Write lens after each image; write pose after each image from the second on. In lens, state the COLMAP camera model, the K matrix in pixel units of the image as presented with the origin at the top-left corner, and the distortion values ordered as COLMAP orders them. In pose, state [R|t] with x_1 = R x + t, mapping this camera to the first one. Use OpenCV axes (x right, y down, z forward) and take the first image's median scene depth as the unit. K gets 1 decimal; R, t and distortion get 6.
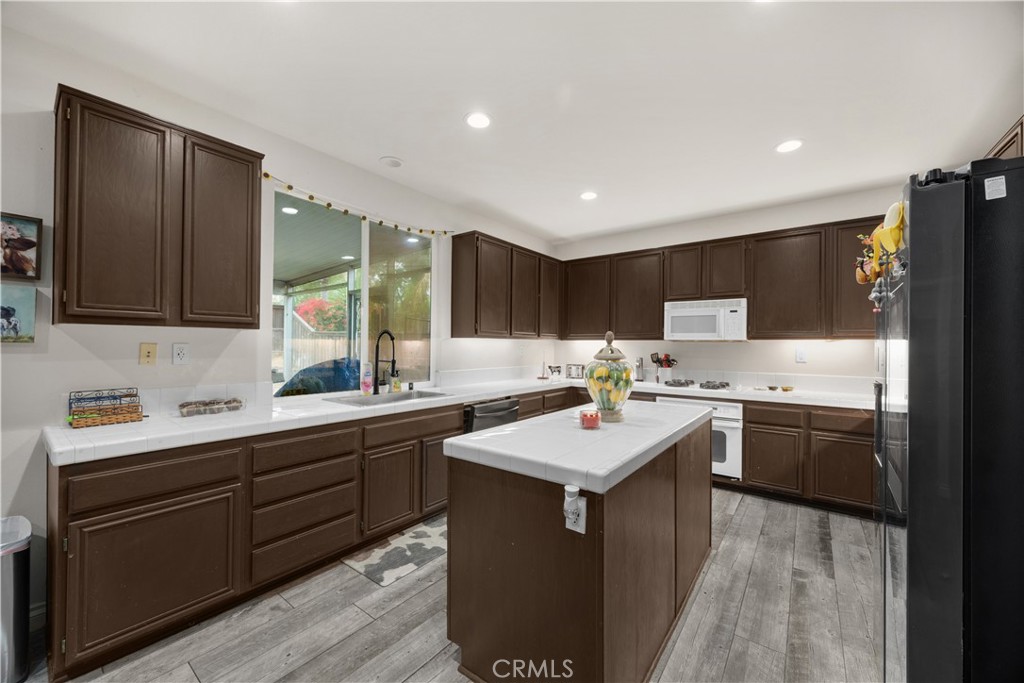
lens RADIAL K [[390.7, 0, 514.4], [0, 390.7, 340.1], [0, 0, 1]] dist [0.001798, -0.001250]
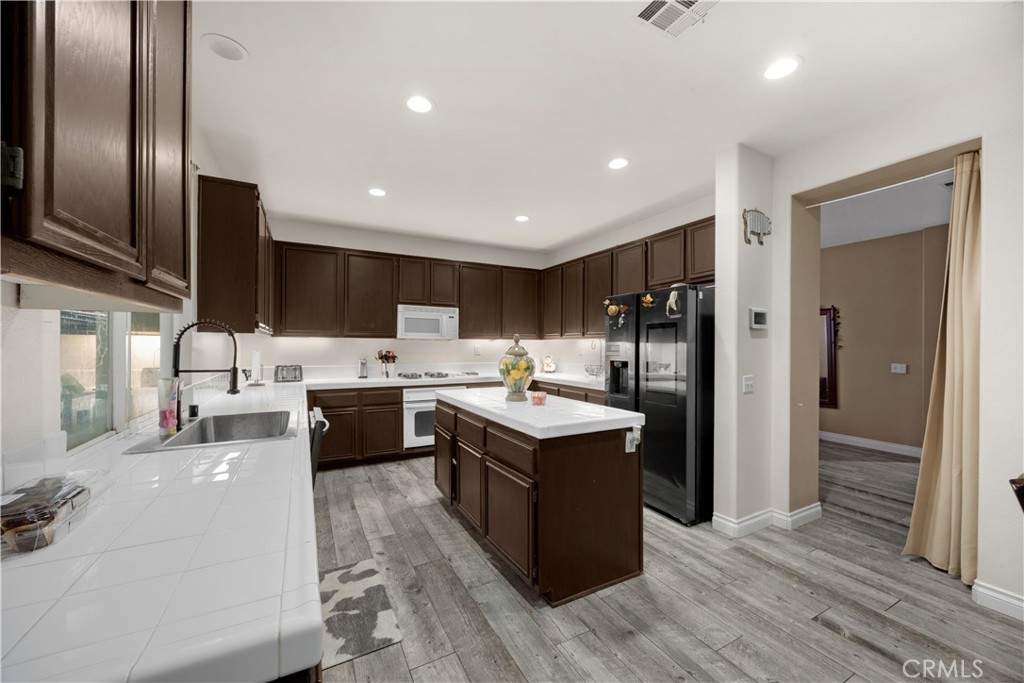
lens RADIAL K [[390.7, 0, 515.9], [0, 390.7, 345.9], [0, 0, 1]] dist [0.001798, -0.001250]
pose [[0.411594, -0.008234, 0.911330, -0.681171], [-0.013286, 0.999799, 0.015034, -0.000229], [-0.911271, -0.018296, 0.411402, 0.319484]]
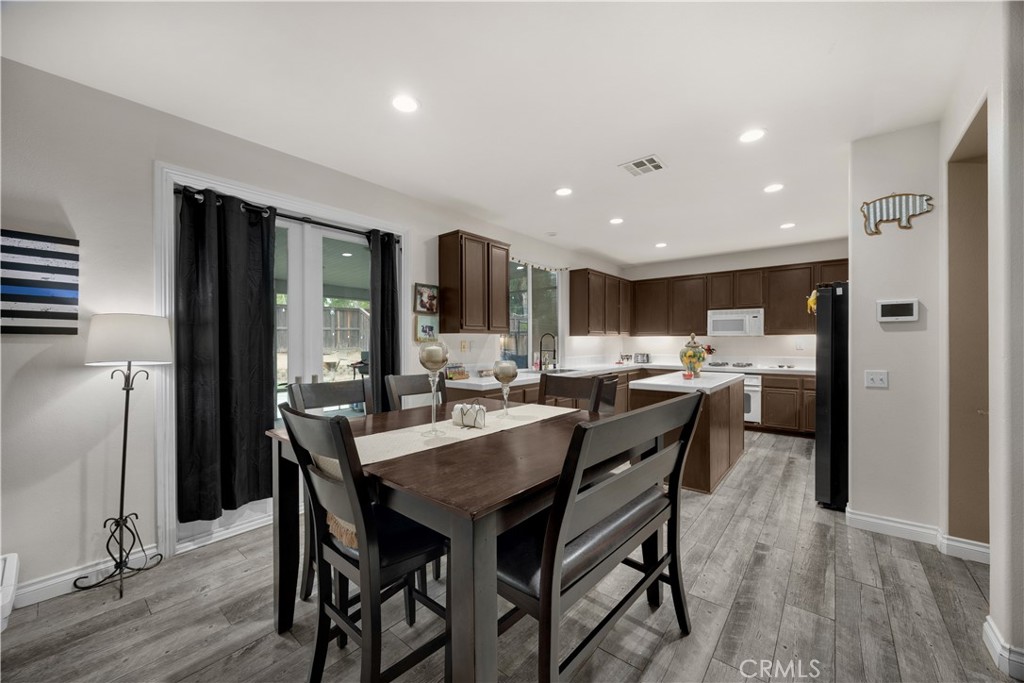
lens RADIAL K [[390.7, 0, 512.6], [0, 390.7, 341.1], [0, 0, 1]] dist [0.001798, -0.001250]
pose [[0.999196, -0.011136, -0.038504, -0.417134], [0.011659, 0.999843, 0.013378, -0.012758], [0.038349, -0.013817, 0.999169, -0.716367]]
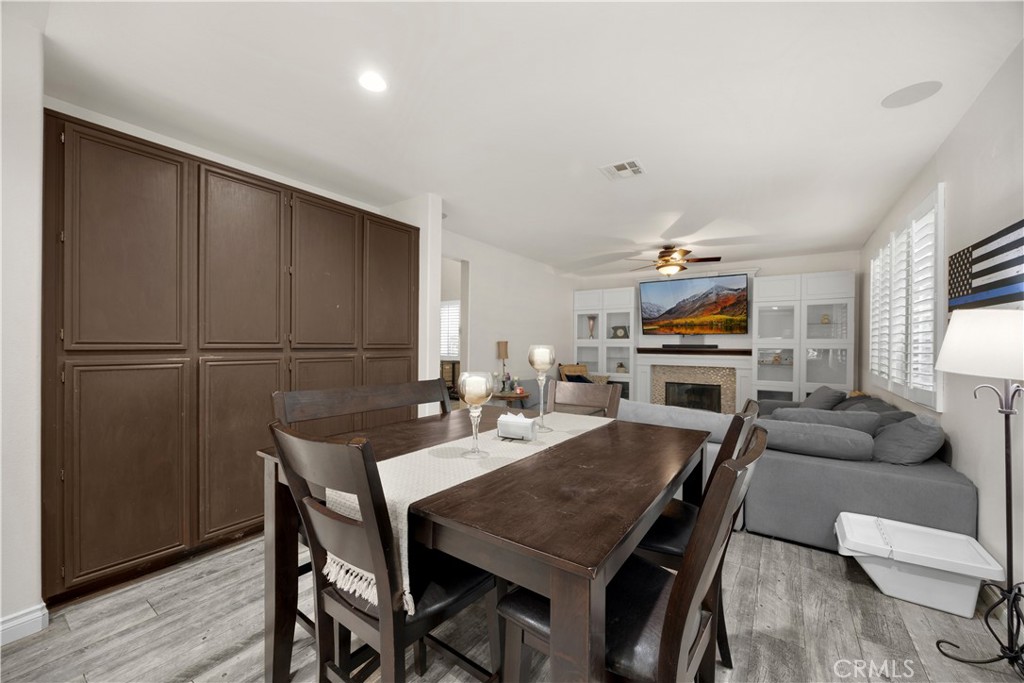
lens RADIAL K [[390.7, 0, 516.6], [0, 390.7, 346.5], [0, 0, 1]] dist [0.001798, -0.001250]
pose [[-0.998492, -0.015712, -0.052593, -0.475491], [-0.015242, 0.999840, -0.009340, 0.004693], [0.052731, -0.008524, -0.998572, 0.444825]]
